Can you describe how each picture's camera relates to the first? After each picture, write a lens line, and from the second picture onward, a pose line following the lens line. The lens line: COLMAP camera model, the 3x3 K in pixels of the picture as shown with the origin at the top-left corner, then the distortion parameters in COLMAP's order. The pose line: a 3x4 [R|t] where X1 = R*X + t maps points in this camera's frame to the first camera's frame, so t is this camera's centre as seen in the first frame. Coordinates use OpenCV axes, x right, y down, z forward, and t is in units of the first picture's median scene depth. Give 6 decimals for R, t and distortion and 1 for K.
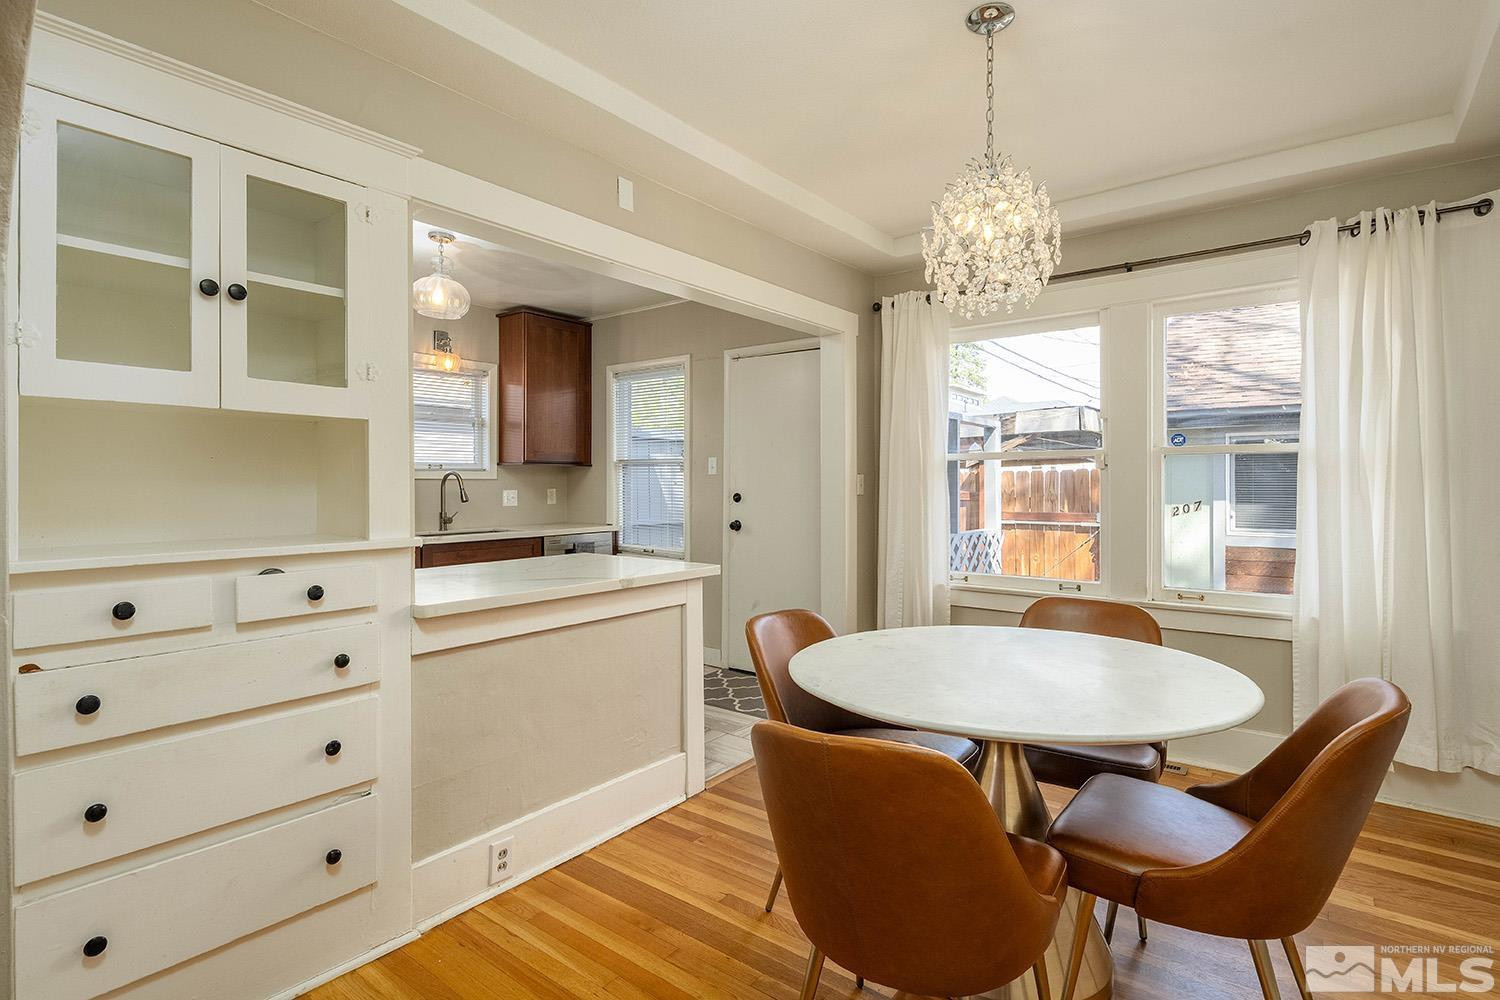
lens RADIAL K [[735.1, 0, 757.7], [0, 735.1, 495.5], [0, 0, 1]] dist [0.003831, -0.002366]
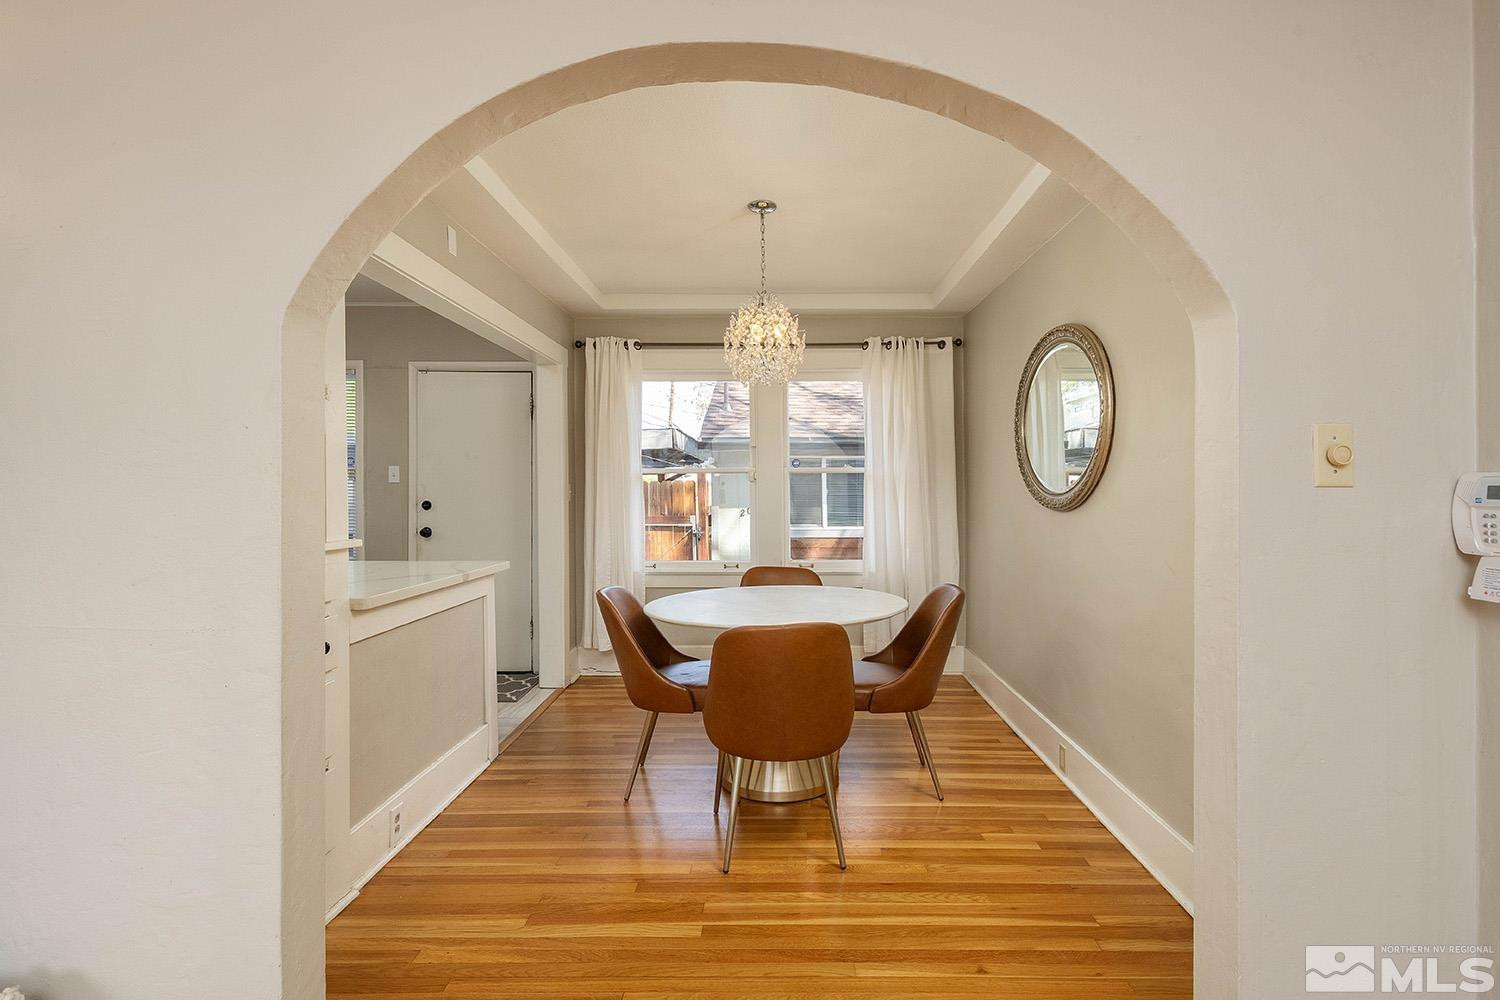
lens RADIAL K [[735.1, 0, 778.8], [0, 735.1, 487.9], [0, 0, 1]] dist [0.003831, -0.002366]
pose [[0.793336, 0.003602, 0.608774, -0.443618], [0.009400, 0.999791, -0.018166, 0.003221], [-0.608712, 0.020134, 0.793136, -0.207730]]
